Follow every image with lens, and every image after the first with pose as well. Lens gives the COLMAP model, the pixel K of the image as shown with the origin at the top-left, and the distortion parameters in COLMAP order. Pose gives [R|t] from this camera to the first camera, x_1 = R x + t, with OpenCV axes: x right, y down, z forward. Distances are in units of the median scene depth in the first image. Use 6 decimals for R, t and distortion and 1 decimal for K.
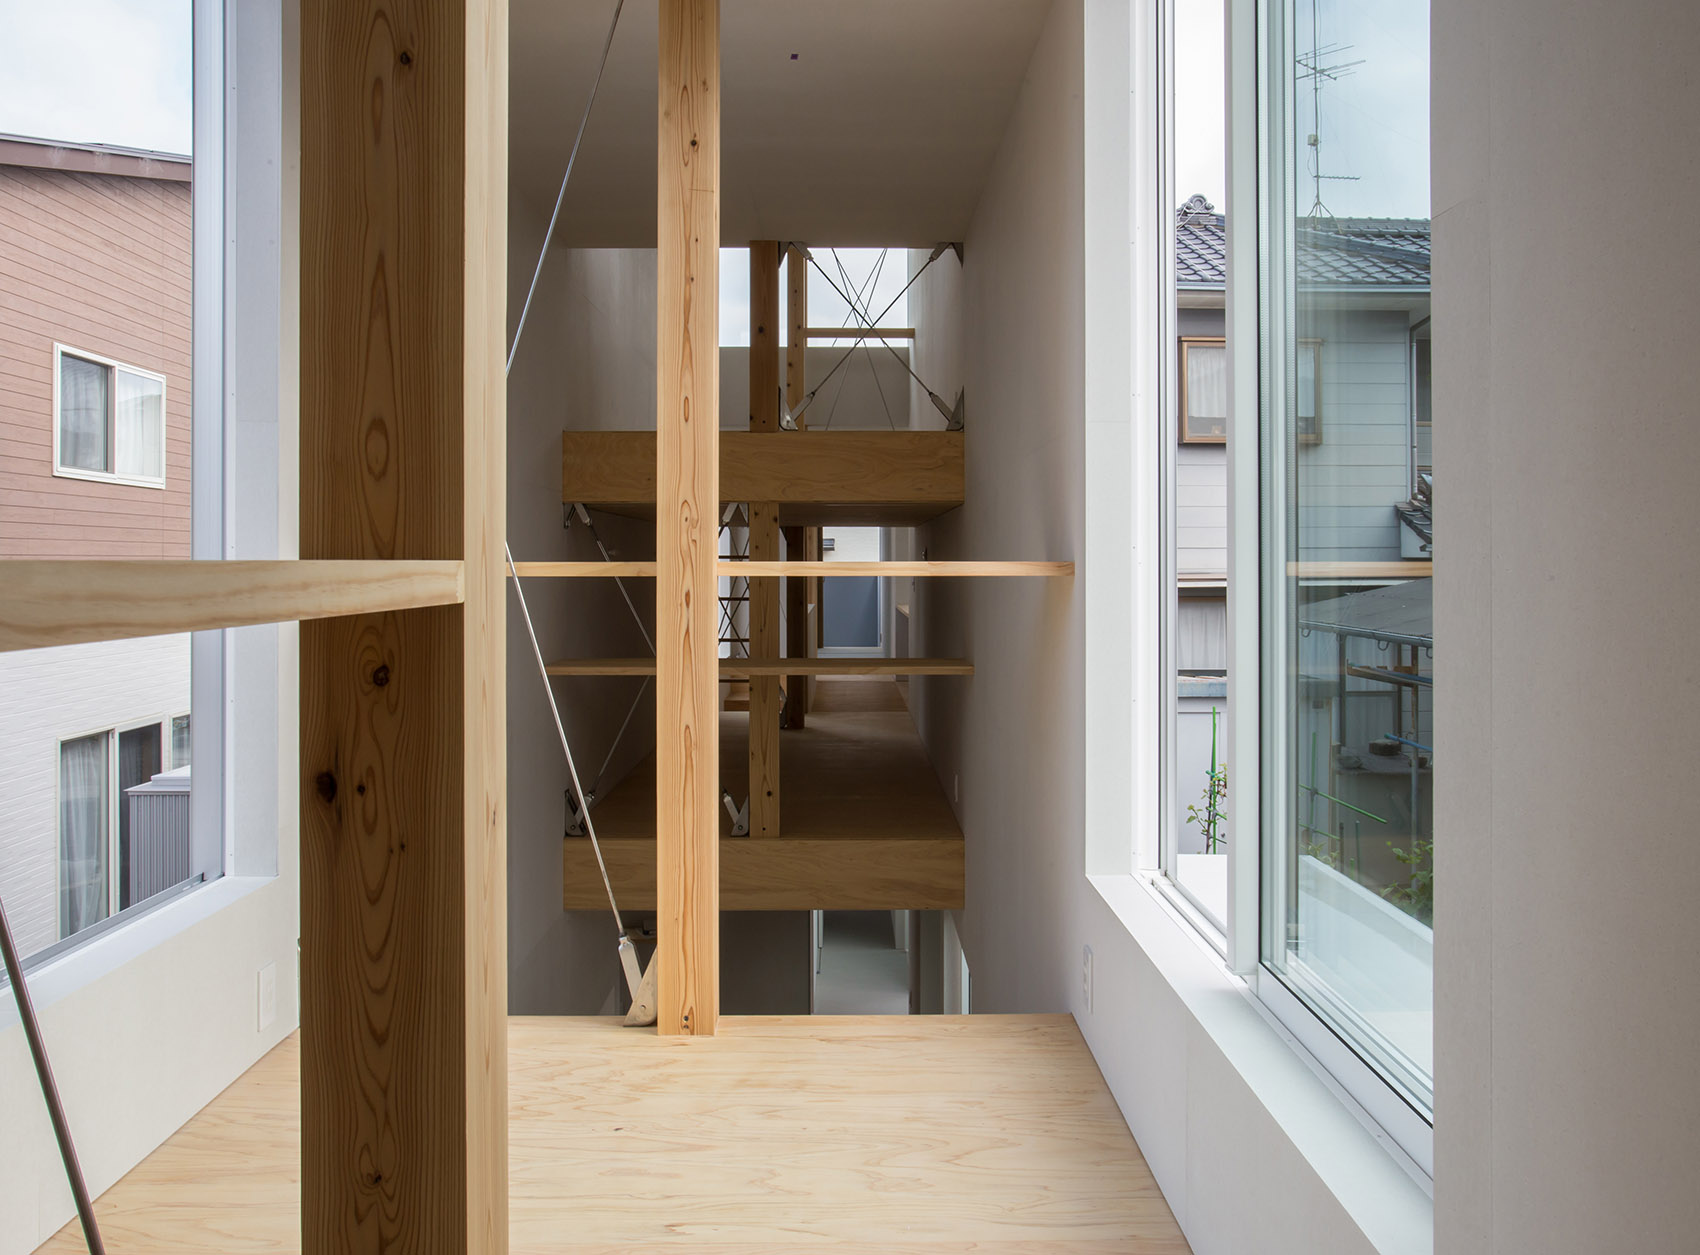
lens RADIAL K [[1366.7, 0, 879.3], [0, 1366.7, 545.9], [0, 0, 1]] dist [-0.009957, -0.000900]
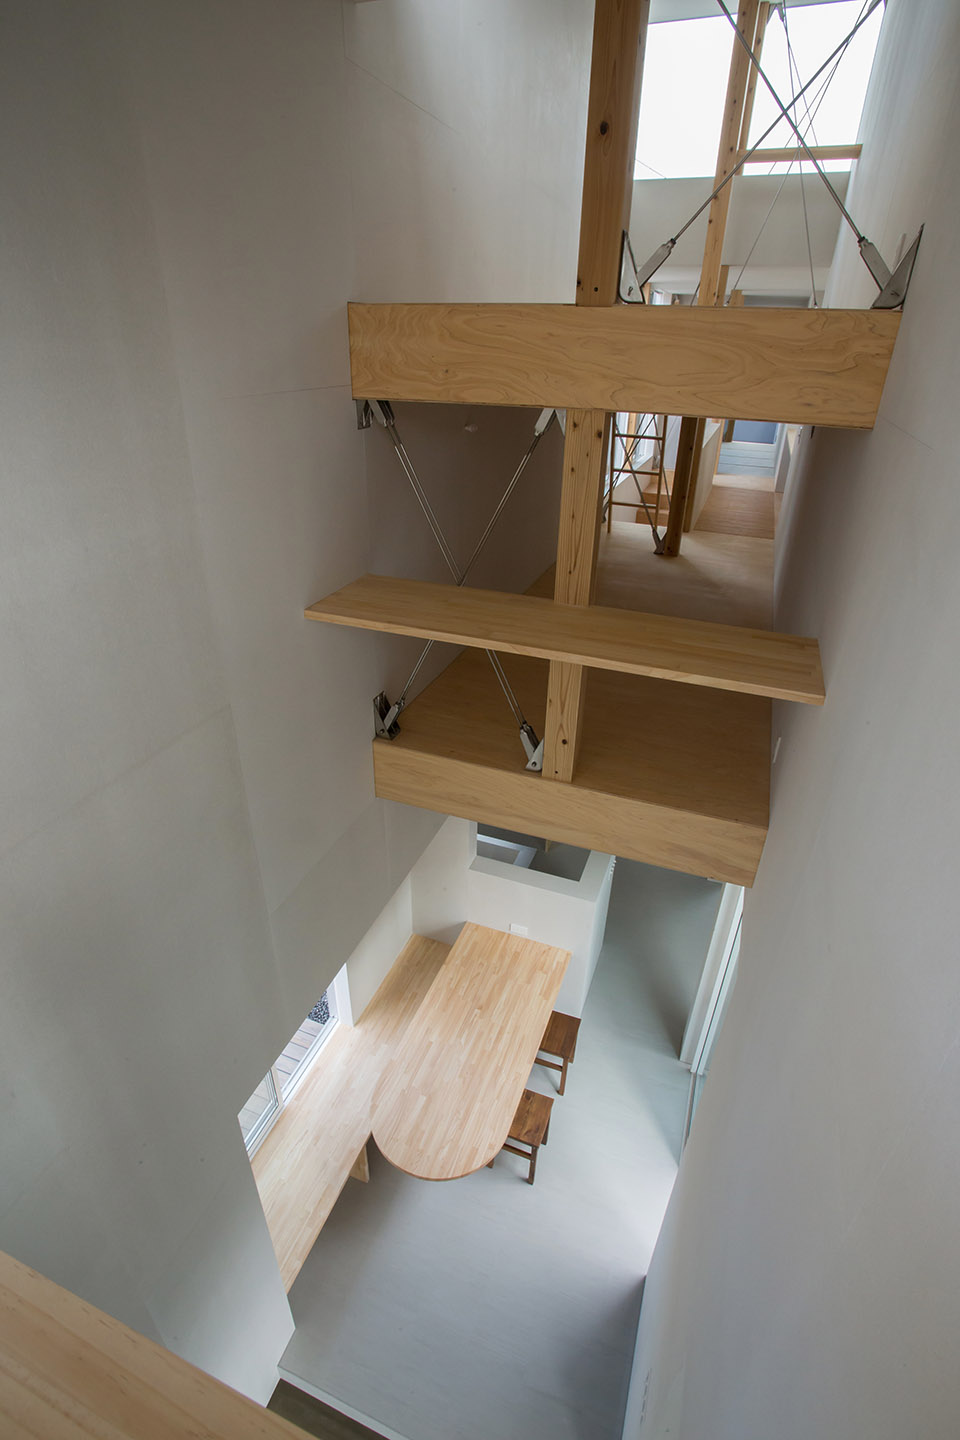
lens RADIAL K [[716.2, 0, 484.1], [0, 716.2, 715.8], [0, 0, 1]] dist [-0.027781, 0.001803]
pose [[0.928801, 0.194807, -0.315244, 0.021116], [-0.020158, 0.875980, 0.481926, -0.072889], [0.370030, -0.441259, 0.817538, 0.578896]]
